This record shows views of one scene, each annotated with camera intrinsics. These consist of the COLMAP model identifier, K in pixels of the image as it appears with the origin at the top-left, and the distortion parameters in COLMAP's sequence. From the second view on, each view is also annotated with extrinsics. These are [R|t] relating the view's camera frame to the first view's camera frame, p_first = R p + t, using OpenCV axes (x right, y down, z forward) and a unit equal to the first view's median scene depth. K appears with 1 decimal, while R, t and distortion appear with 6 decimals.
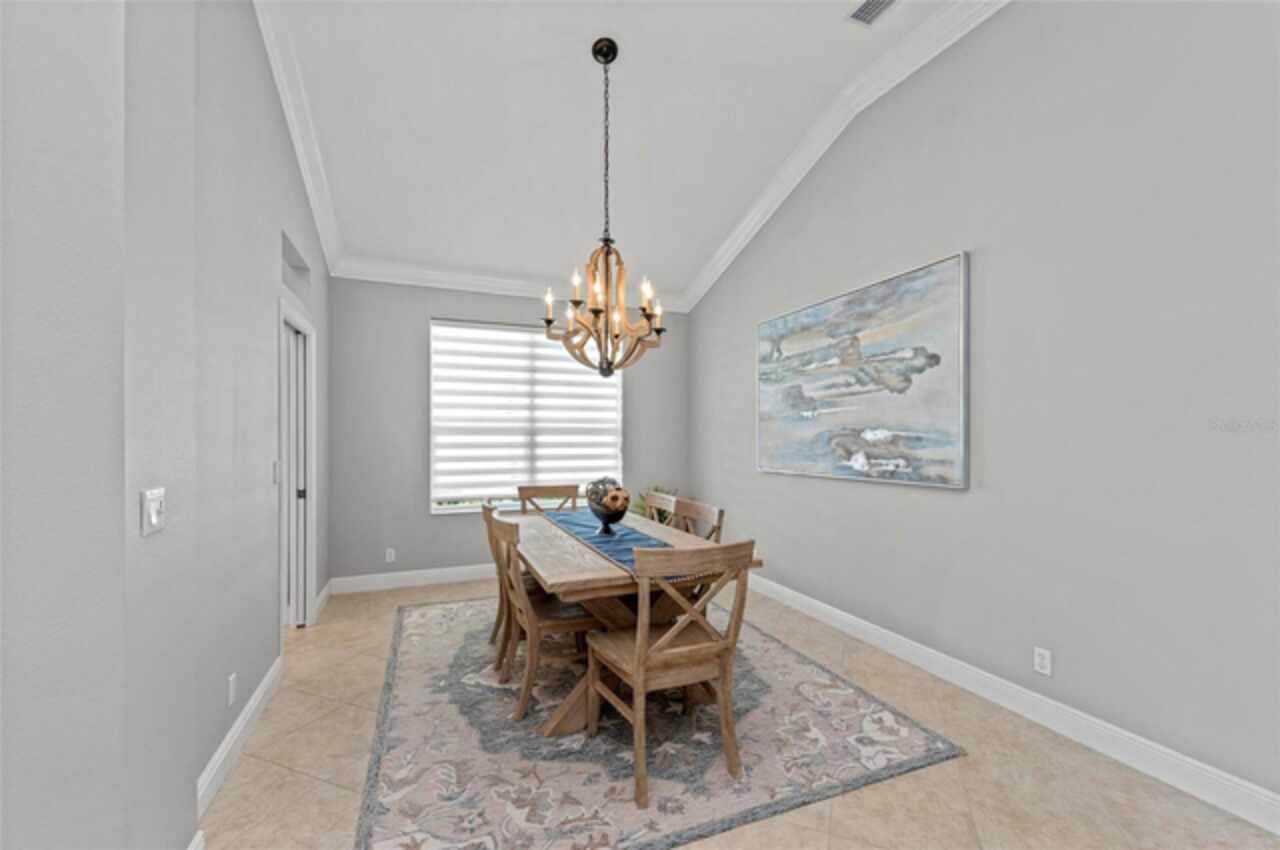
lens RADIAL K [[527.7, 0, 640.5], [0, 527.7, 433.8], [0, 0, 1]] dist [0.004878, -0.000124]
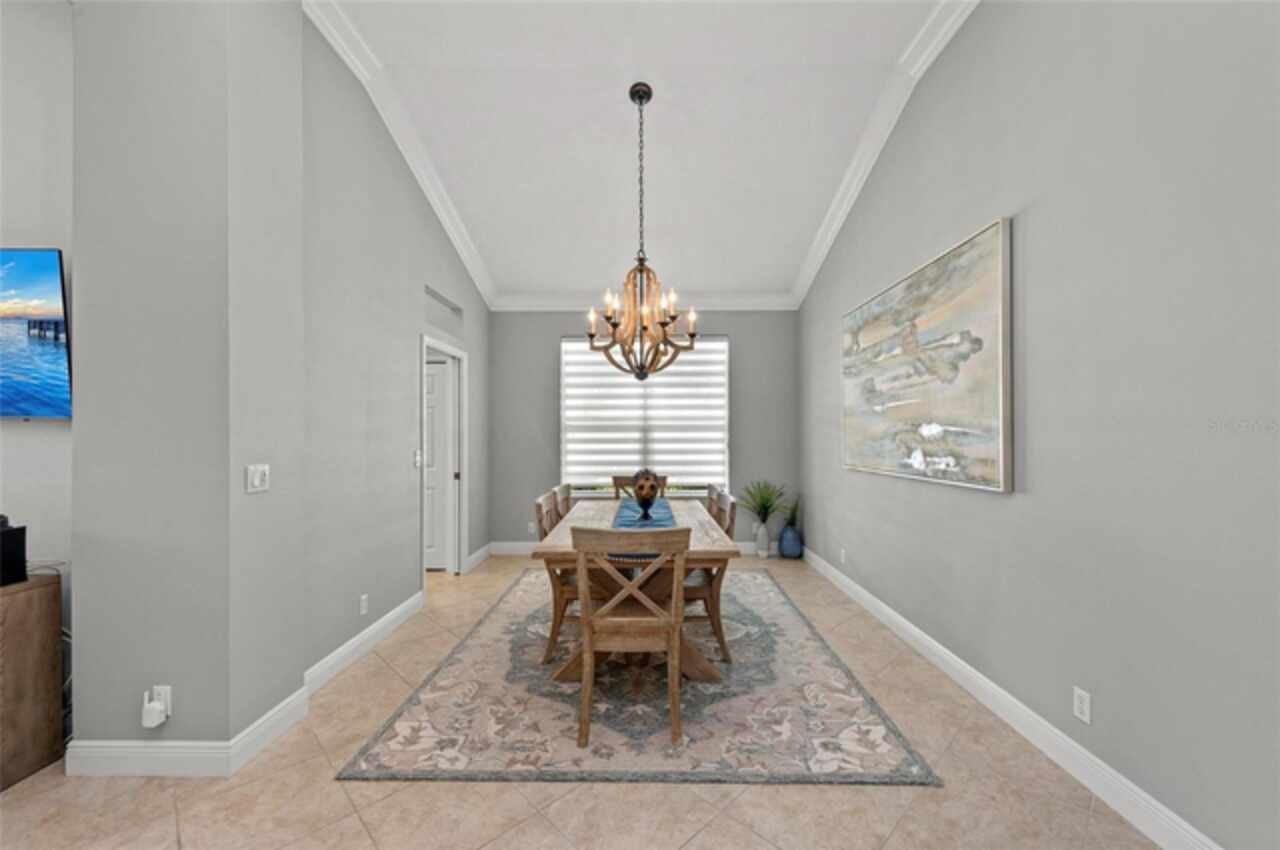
lens RADIAL K [[497.4, 0, 639.0], [0, 497.4, 429.5], [0, 0, 1]] dist [0.002346, -0.000582]
pose [[0.919786, -0.005699, -0.392378, 0.359104], [0.004790, 0.999983, -0.003295, 0.001438], [0.392390, 0.001151, 0.919798, 0.017420]]
